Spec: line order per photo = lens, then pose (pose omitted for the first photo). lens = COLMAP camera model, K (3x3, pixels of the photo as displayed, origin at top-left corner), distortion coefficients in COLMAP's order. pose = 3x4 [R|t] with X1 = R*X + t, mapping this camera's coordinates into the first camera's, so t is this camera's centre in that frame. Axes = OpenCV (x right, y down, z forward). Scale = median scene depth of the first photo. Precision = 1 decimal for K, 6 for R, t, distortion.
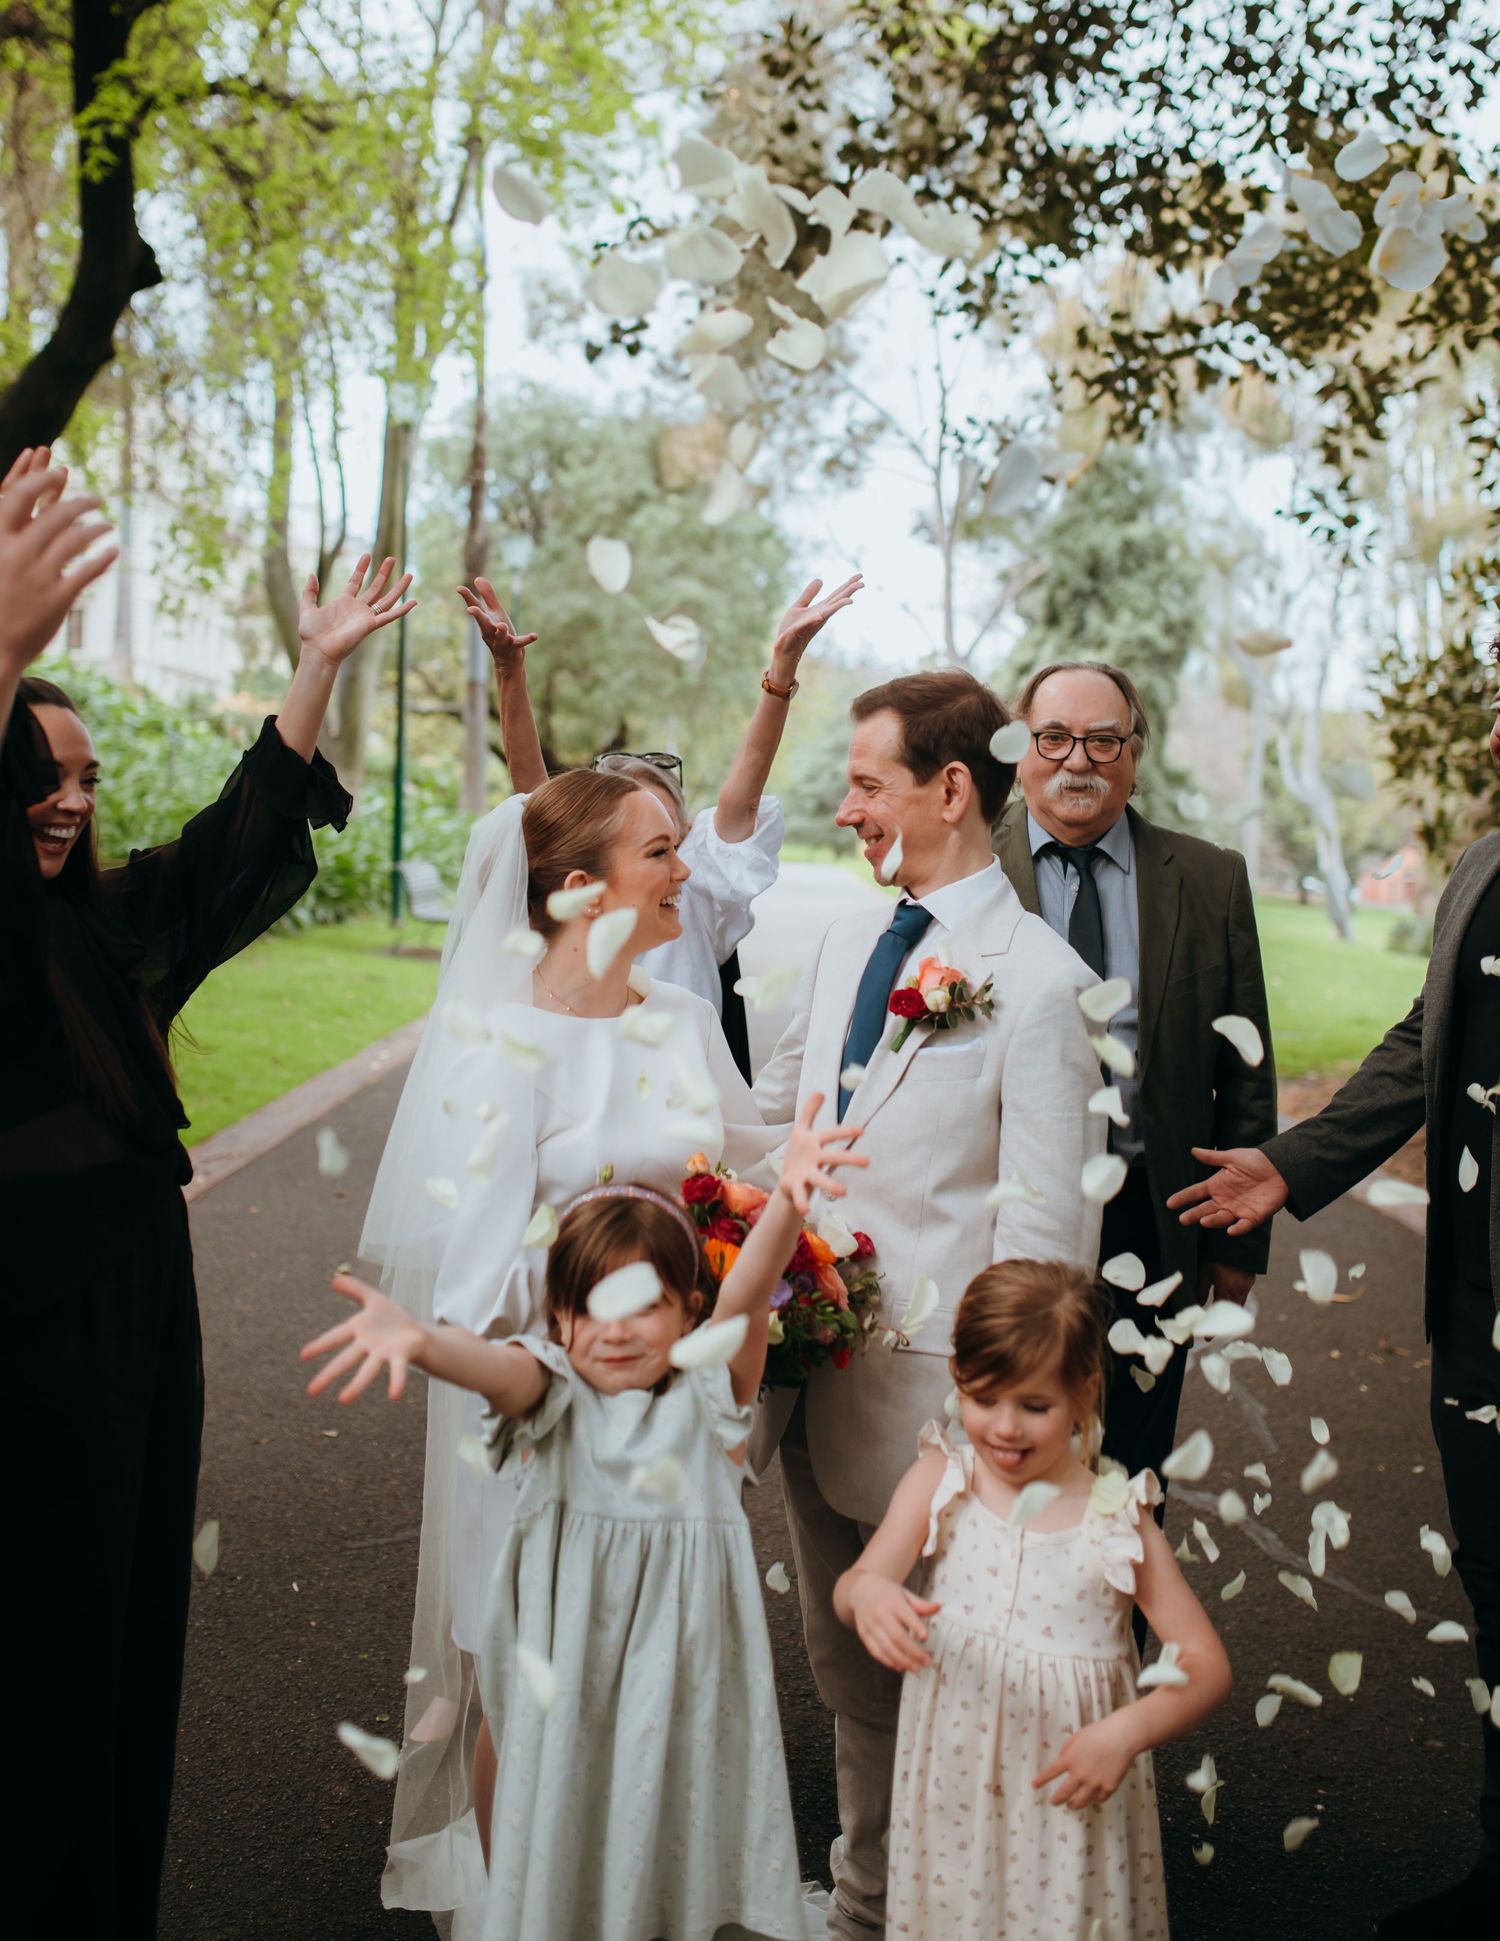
lens RADIAL K [[2011.2, 0, 750.0], [0, 2011.2, 970.5], [0, 0, 1]] dist [-0.009188, -0.008604]
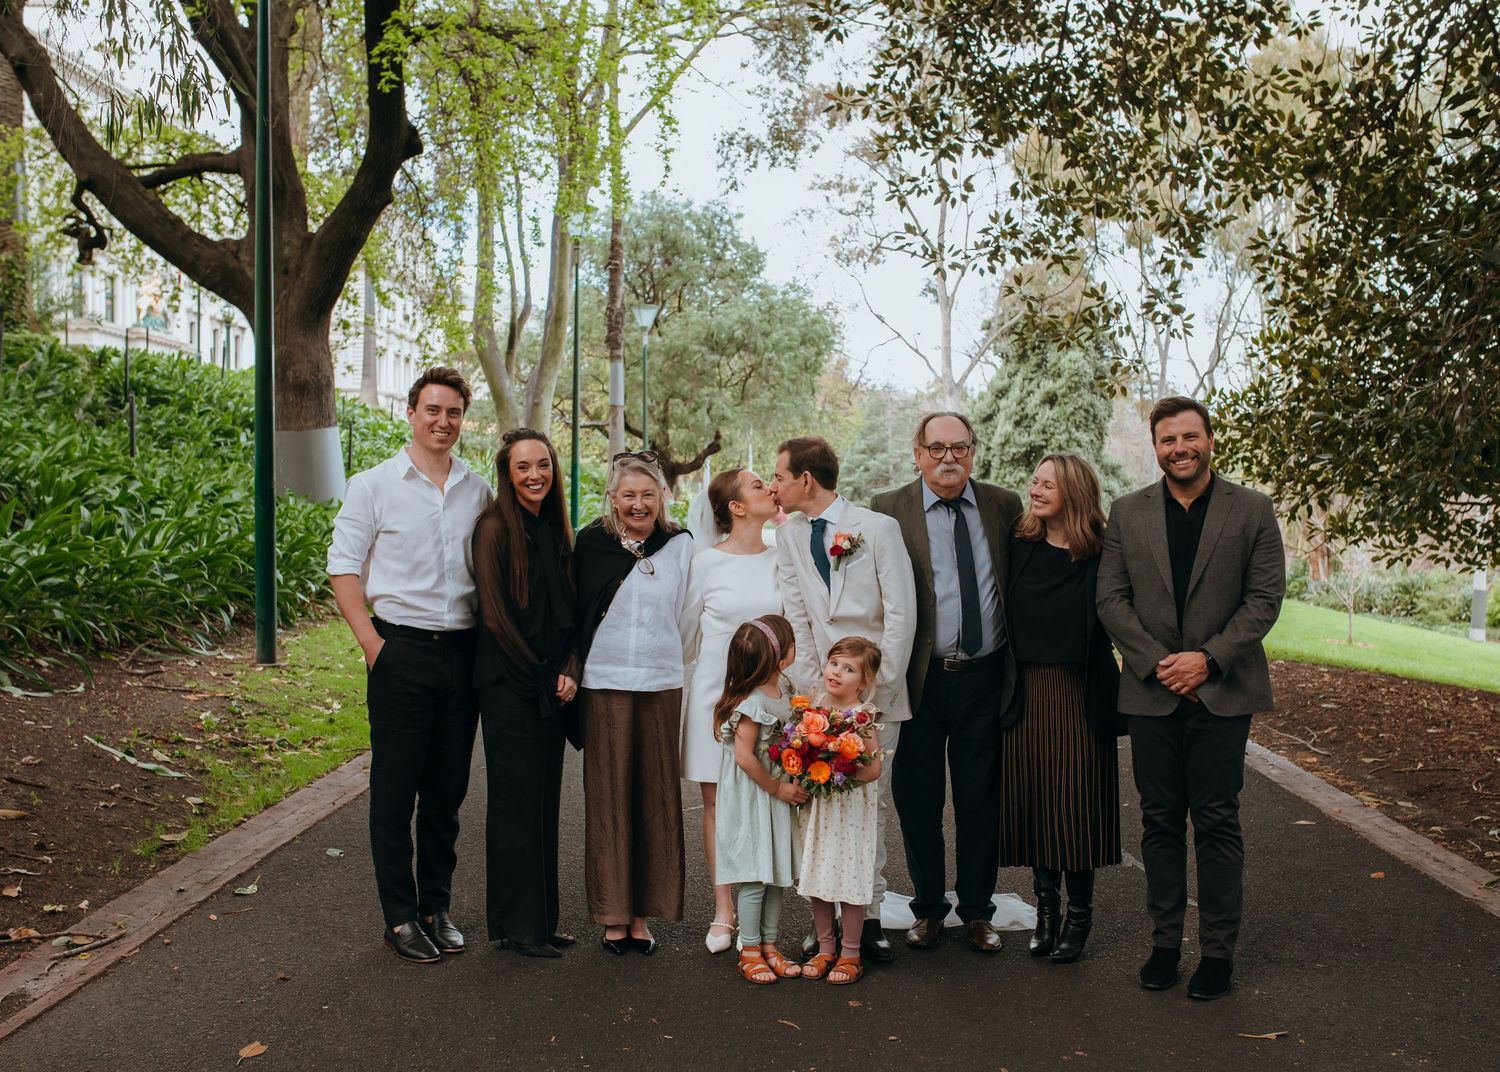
lens RADIAL K [[2004.1, 0, 750.0], [0, 2004.1, 536.0], [0, 0, 1]] dist [0.023340, -0.055934]
pose [[0.999487, -0.004145, -0.031768, 0.006652], [0.002024, 0.997784, -0.066499, 0.058560], [0.031973, 0.066400, 0.997281, -0.546371]]
